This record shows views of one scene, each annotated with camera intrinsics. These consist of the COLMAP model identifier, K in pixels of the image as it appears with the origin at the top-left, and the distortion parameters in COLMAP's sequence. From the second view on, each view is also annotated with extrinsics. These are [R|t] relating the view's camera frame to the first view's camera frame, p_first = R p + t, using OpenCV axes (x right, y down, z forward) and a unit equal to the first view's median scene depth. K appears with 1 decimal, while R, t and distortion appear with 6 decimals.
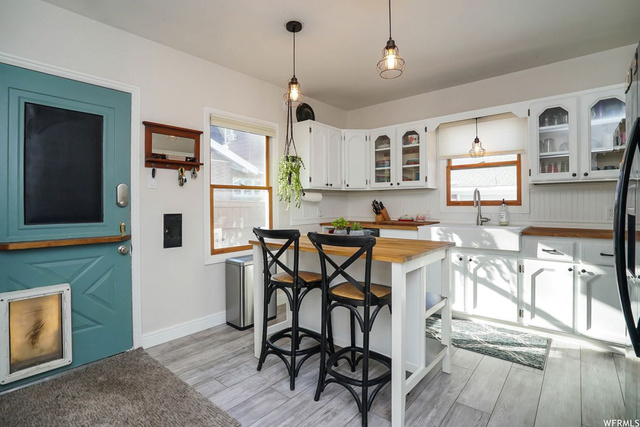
lens RADIAL K [[313.5, 0, 342.7], [0, 313.5, 216.0], [0, 0, 1]] dist [-0.027649, 0.000368]
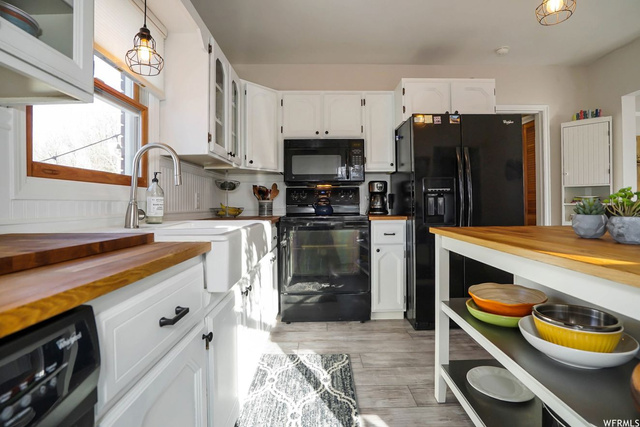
lens RADIAL K [[313.5, 0, 323.6], [0, 313.5, 203.4], [0, 0, 1]] dist [-0.027649, 0.000368]
pose [[-0.615828, 0.011572, 0.787796, -0.062635], [0.034187, 0.999343, 0.012045, -0.001465], [-0.787139, 0.034350, -0.615819, 1.074510]]
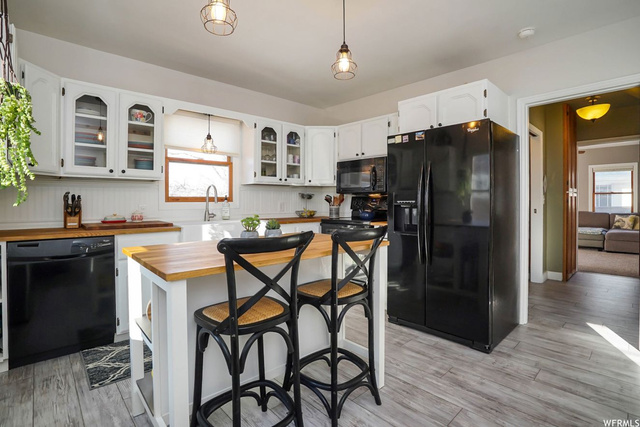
lens RADIAL K [[313.5, 0, 318.4], [0, 313.5, 204.9], [0, 0, 1]] dist [-0.027649, 0.000368]
pose [[0.173084, -0.009366, 0.984862, -0.502323], [0.028186, 0.999592, 0.004552, -0.017905], [-0.984504, 0.026972, 0.173278, 0.481421]]
